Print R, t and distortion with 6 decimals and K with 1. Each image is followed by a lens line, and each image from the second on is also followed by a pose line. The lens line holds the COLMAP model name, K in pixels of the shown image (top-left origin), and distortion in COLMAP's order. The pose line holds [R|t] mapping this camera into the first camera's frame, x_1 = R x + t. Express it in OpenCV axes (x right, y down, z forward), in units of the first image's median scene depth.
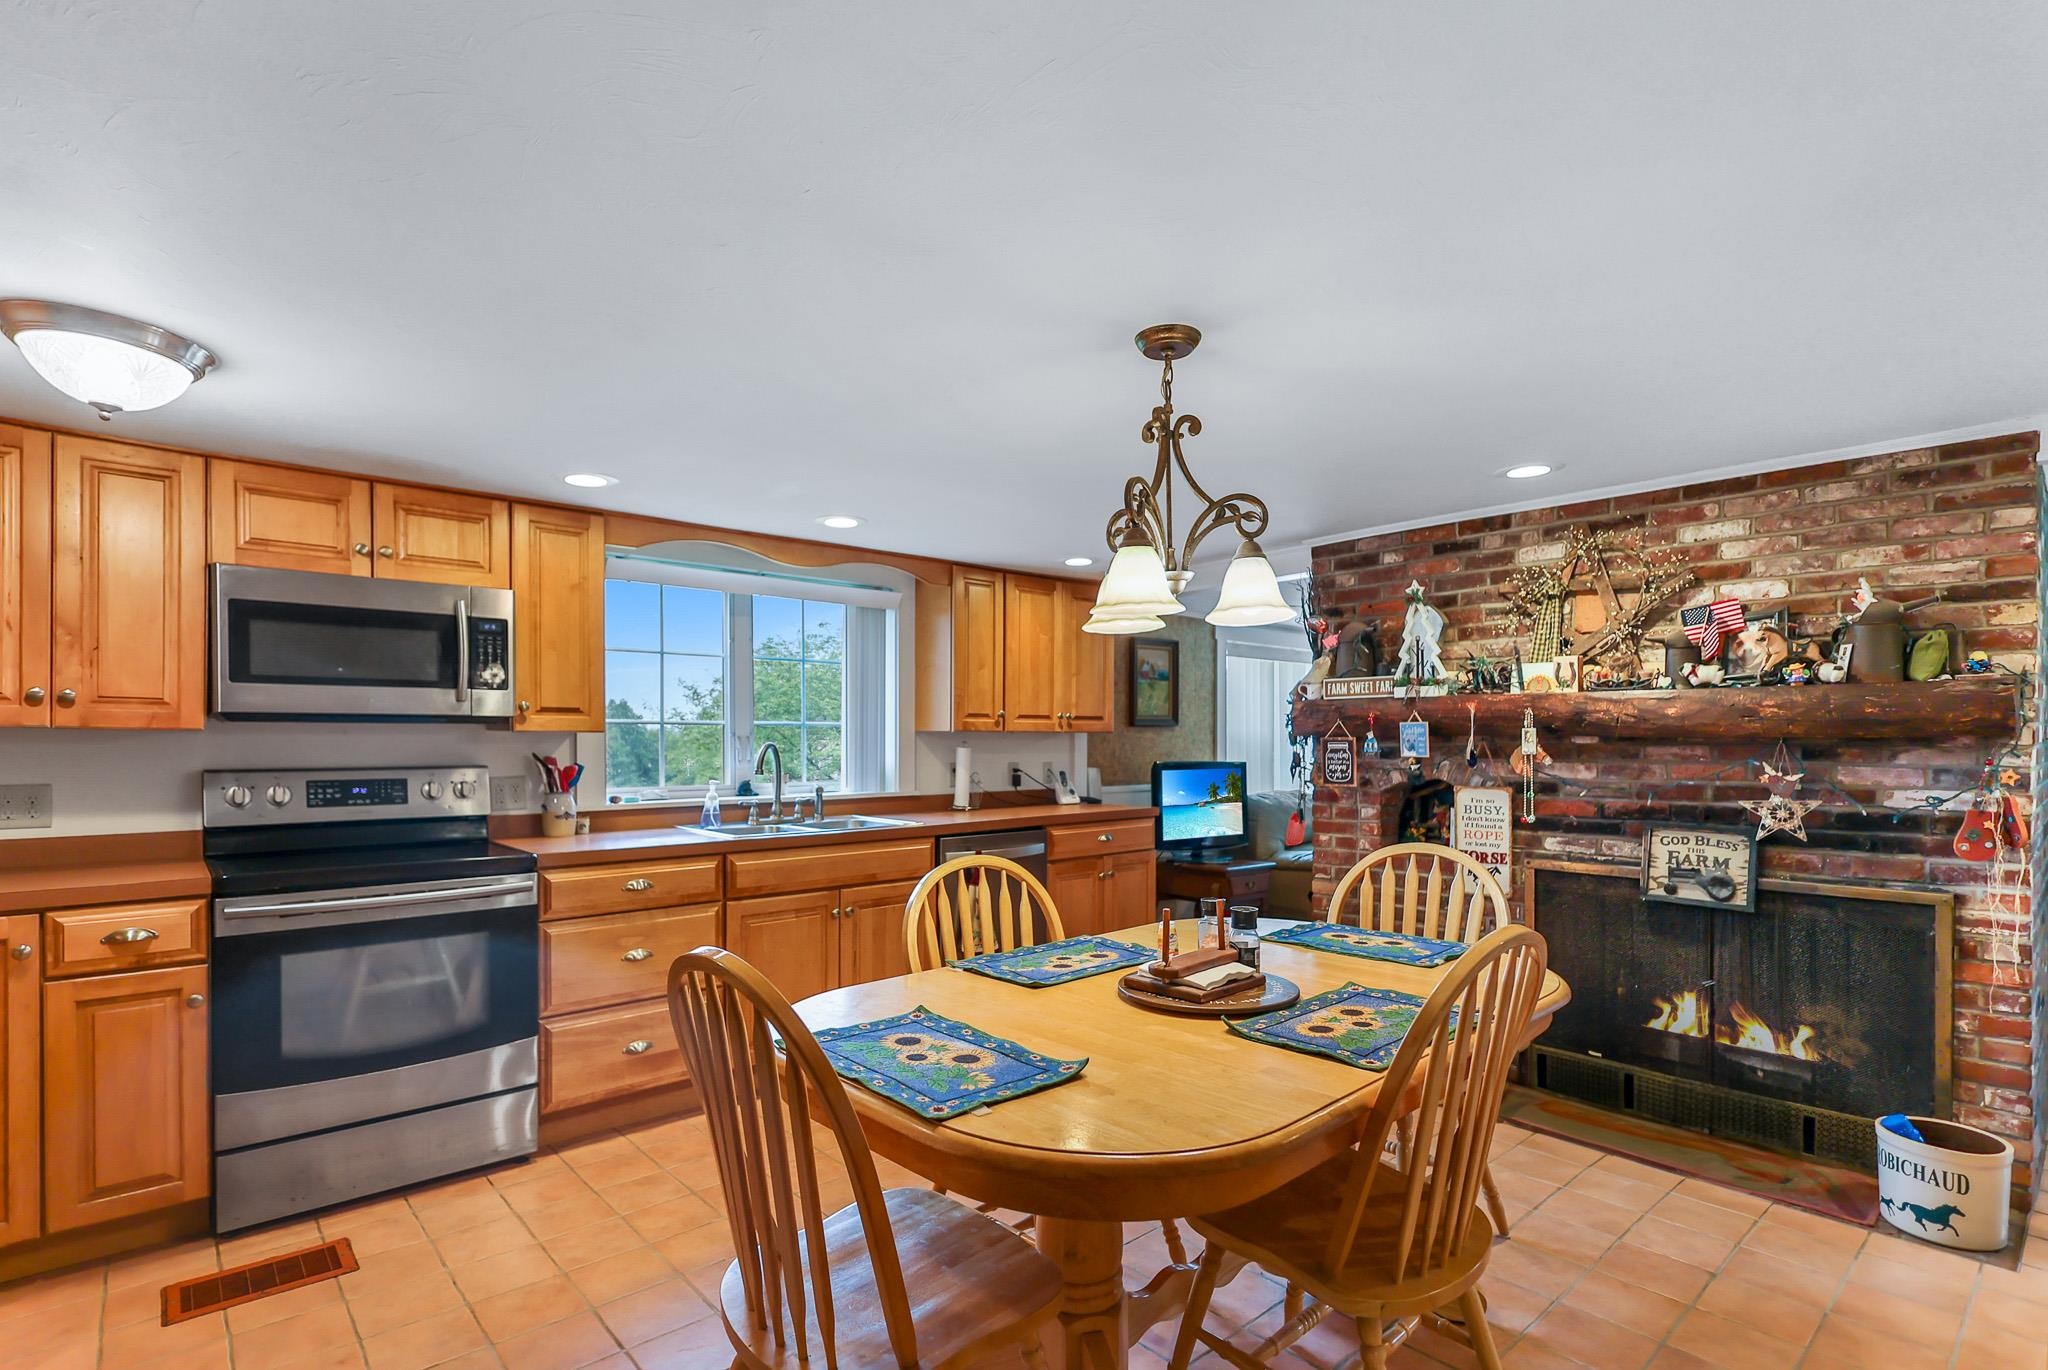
lens RADIAL K [[977.9, 0, 1012.9], [0, 977.9, 742.9], [0, 0, 1]] dist [-0.001141, 0.004977]
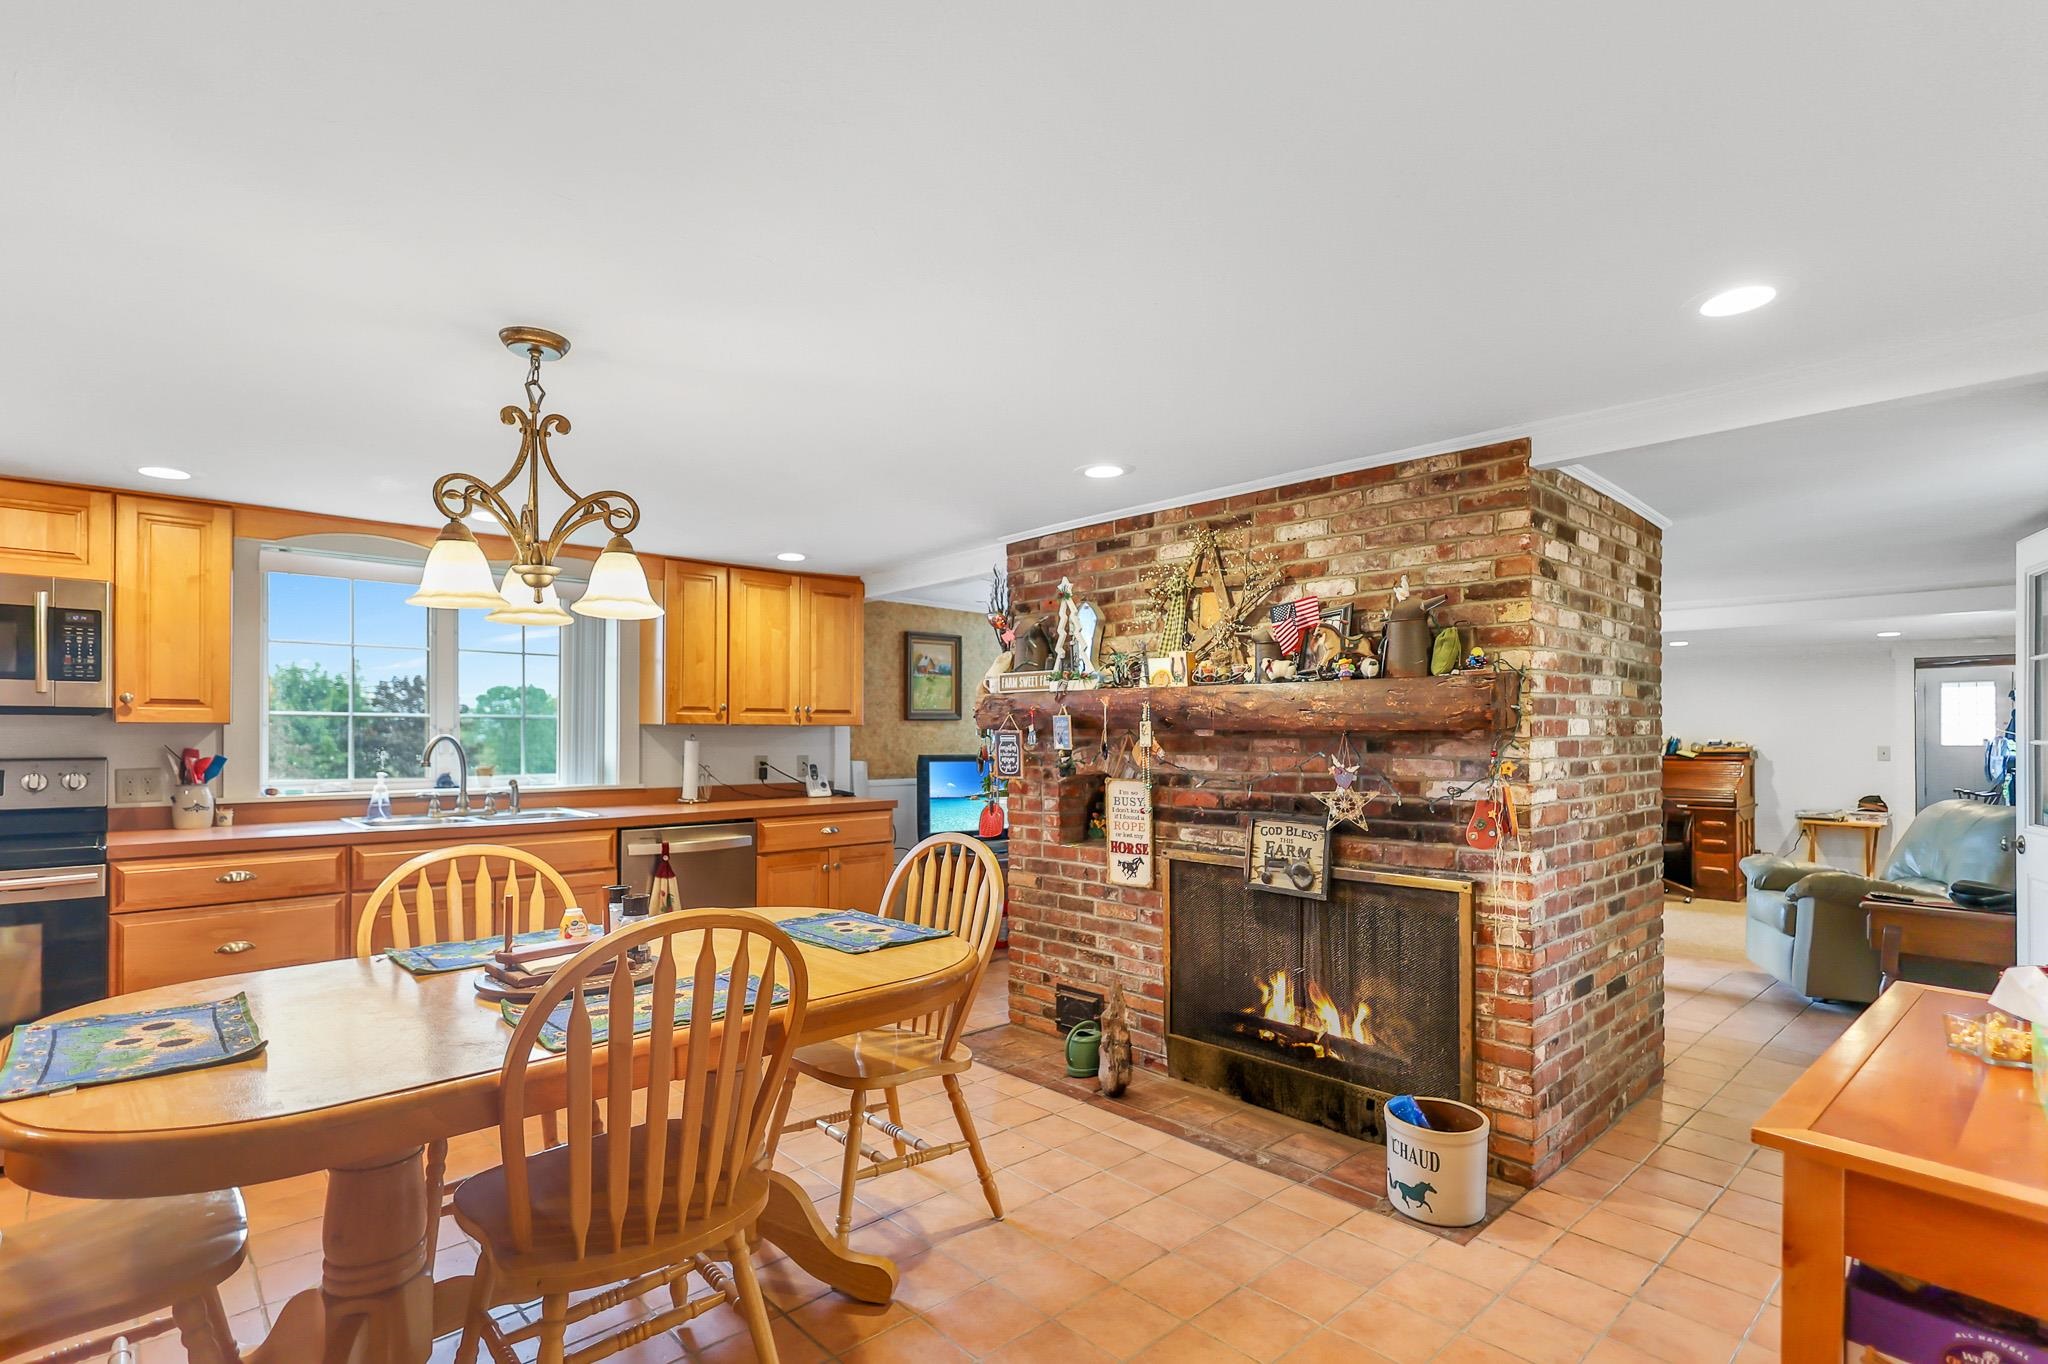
lens RADIAL K [[975.2, 0, 1019.6], [0, 975.2, 722.1], [0, 0, 1]] dist [0.002561, 0.000654]
pose [[0.999752, 0.001387, 0.022217, 0.390150], [-0.001018, 0.999861, -0.016617, 0.002979], [-0.022236, 0.016590, 0.999615, -0.019324]]
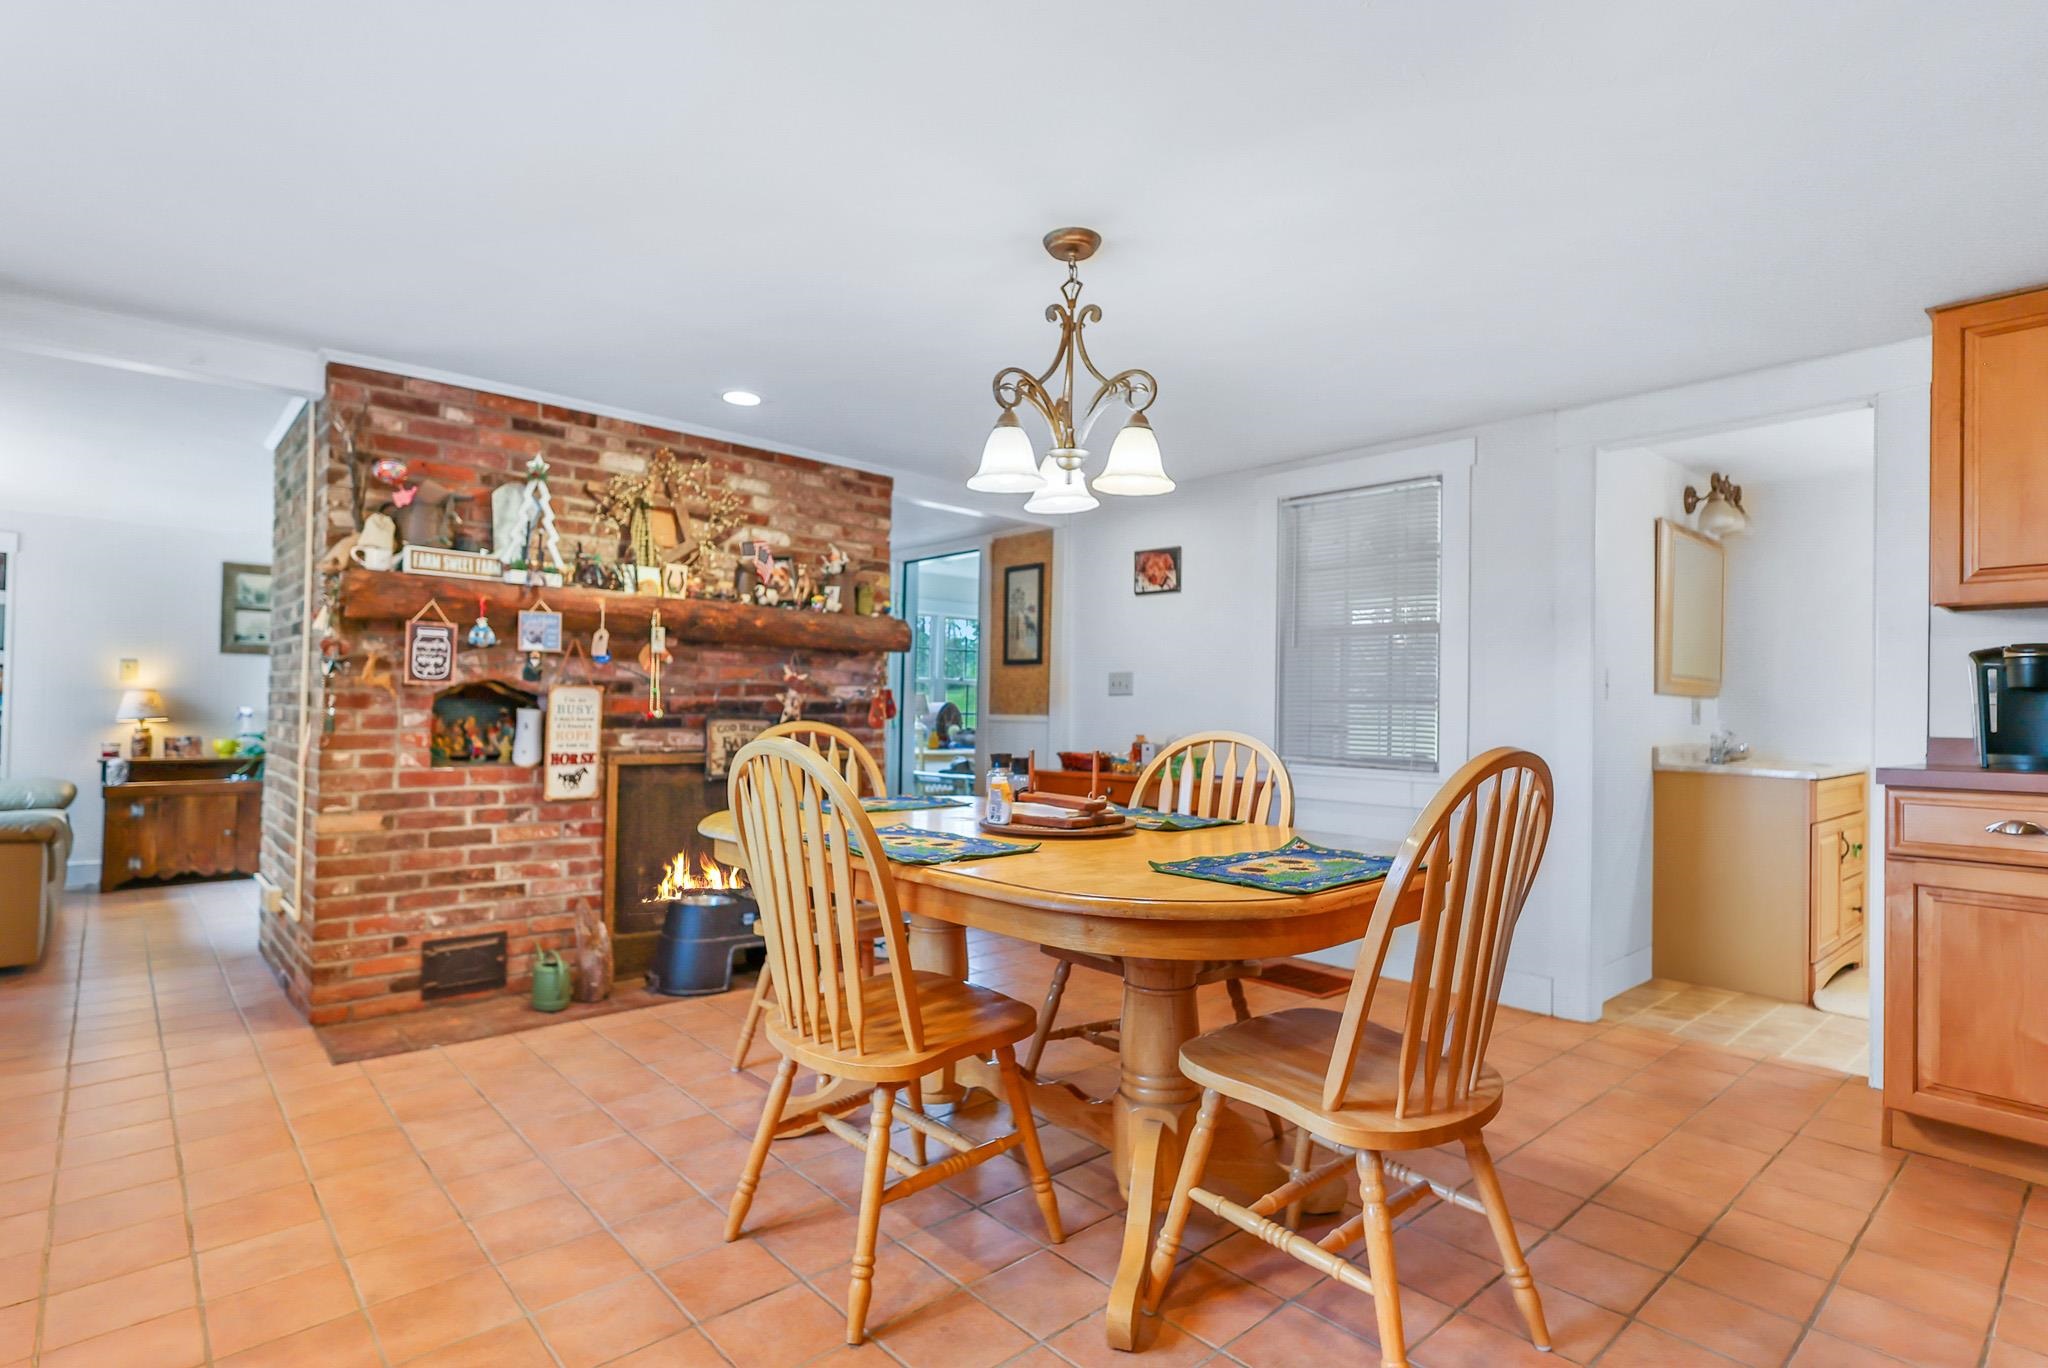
lens RADIAL K [[1005.6, 0, 1029.3], [0, 1005.6, 698.1], [0, 0, 1]] dist [0.001375, 0.000311]
pose [[-0.010608, 0.014039, 0.999845, -0.591471], [-0.009341, 0.999856, -0.014138, 0.076194], [-0.999900, -0.009489, -0.010476, 0.635415]]
